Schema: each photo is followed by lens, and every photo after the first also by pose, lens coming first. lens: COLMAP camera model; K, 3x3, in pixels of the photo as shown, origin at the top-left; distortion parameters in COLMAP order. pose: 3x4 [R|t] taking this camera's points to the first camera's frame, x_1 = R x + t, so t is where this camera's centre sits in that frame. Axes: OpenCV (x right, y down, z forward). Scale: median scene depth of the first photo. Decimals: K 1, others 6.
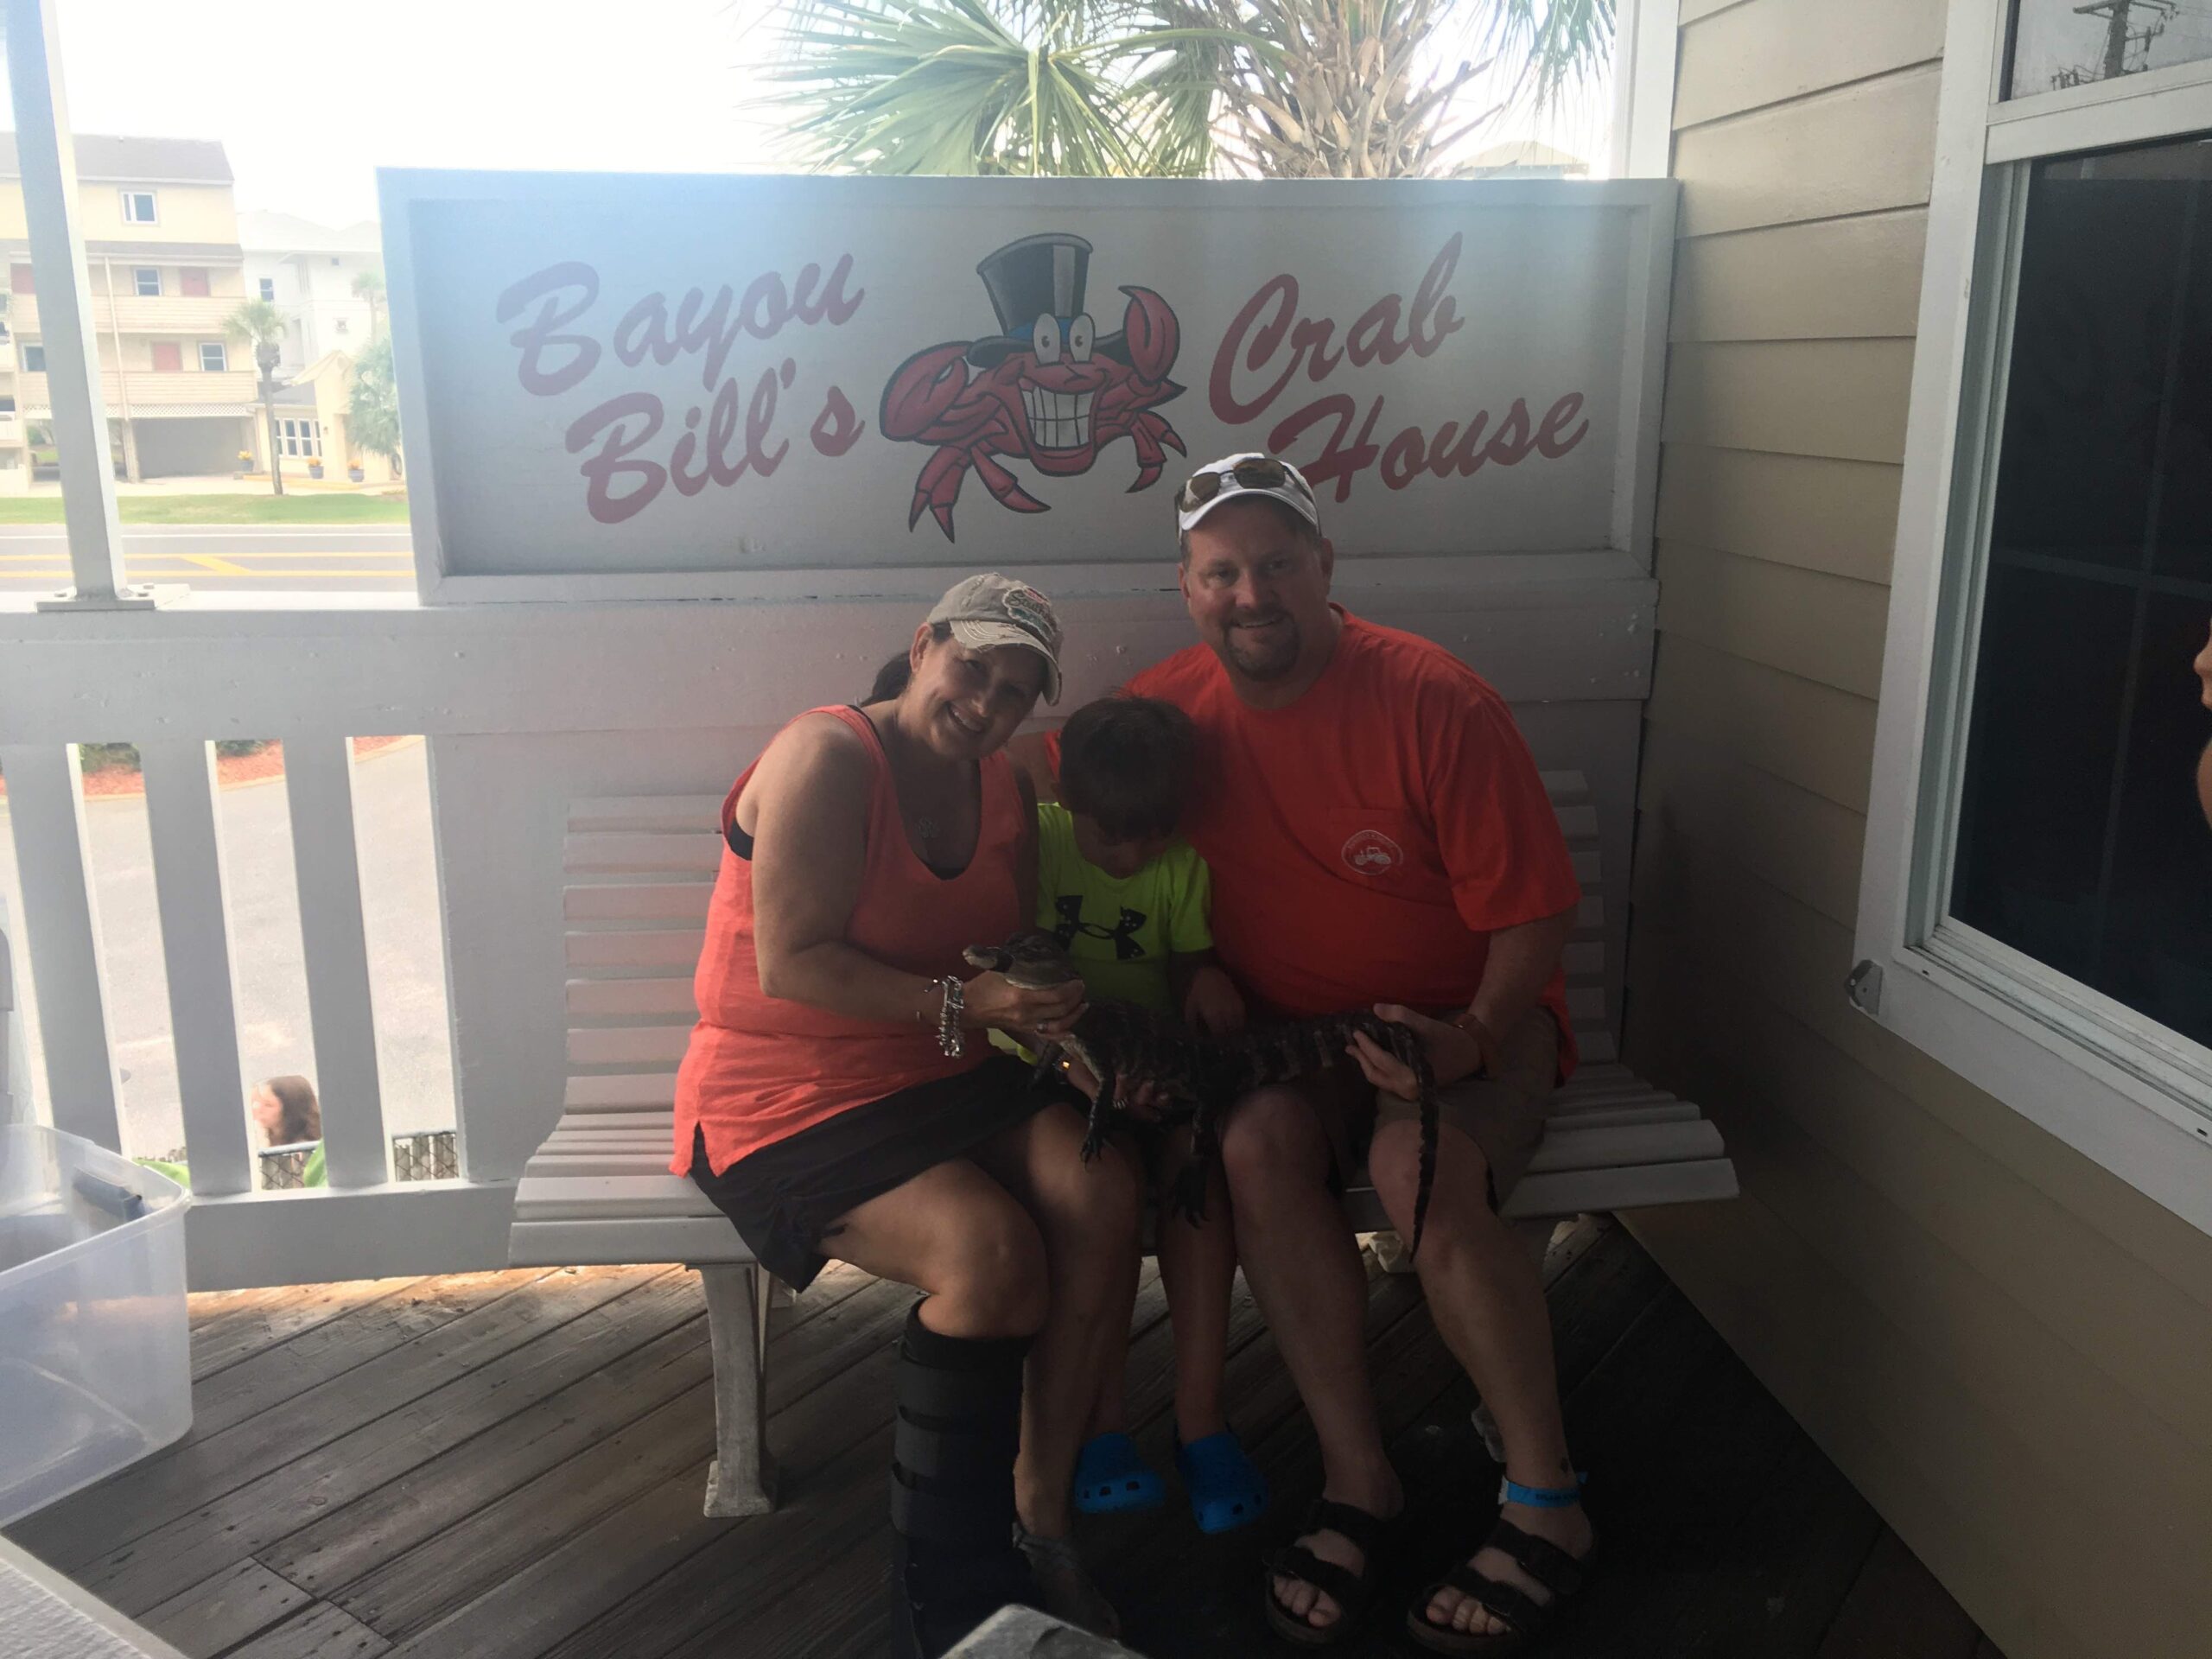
lens RADIAL K [[1863.3, 0, 1089.1], [0, 1863.3, 785.4], [0, 0, 1]] dist [0.063005, -0.088542]
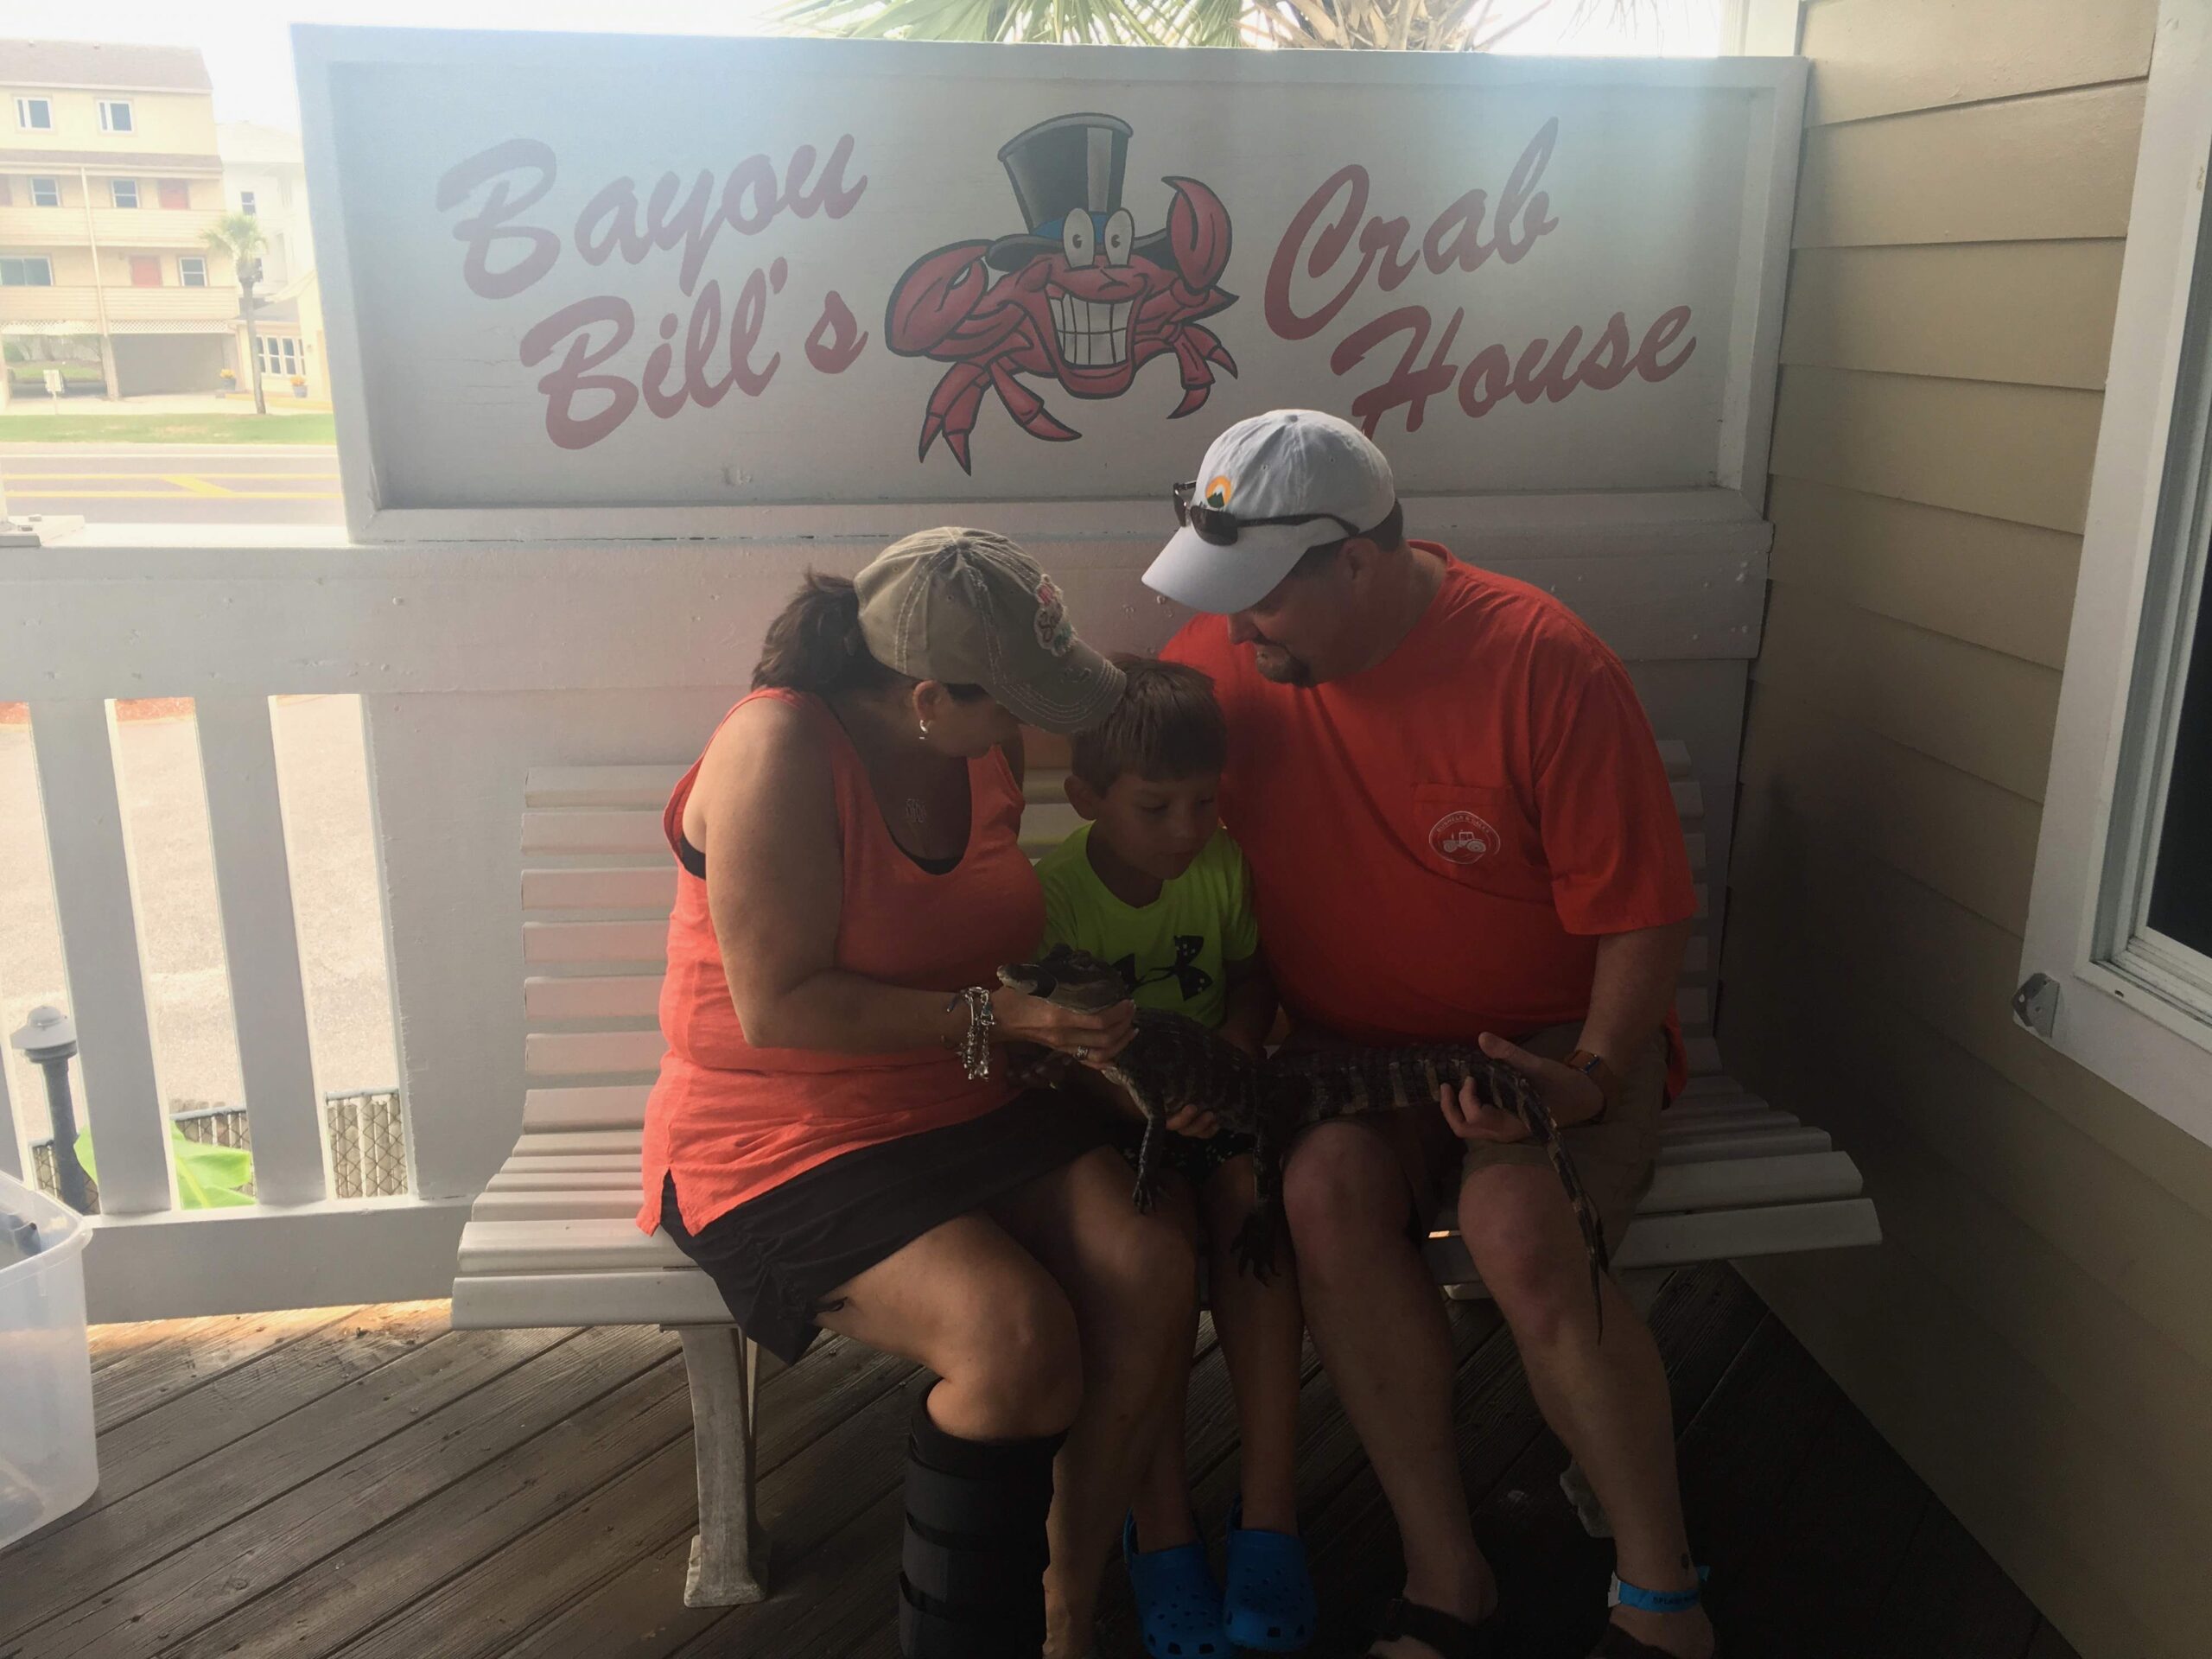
lens RADIAL K [[1863.3, 0, 1108.6], [0, 1863.3, 797.7], [0, 0, 1]] dist [0.063005, -0.088542]
pose [[0.999901, 0.005092, 0.013081, -0.019022], [-0.005665, 0.999011, 0.044103, -0.018854], [-0.012844, -0.044173, 0.998941, 0.124840]]
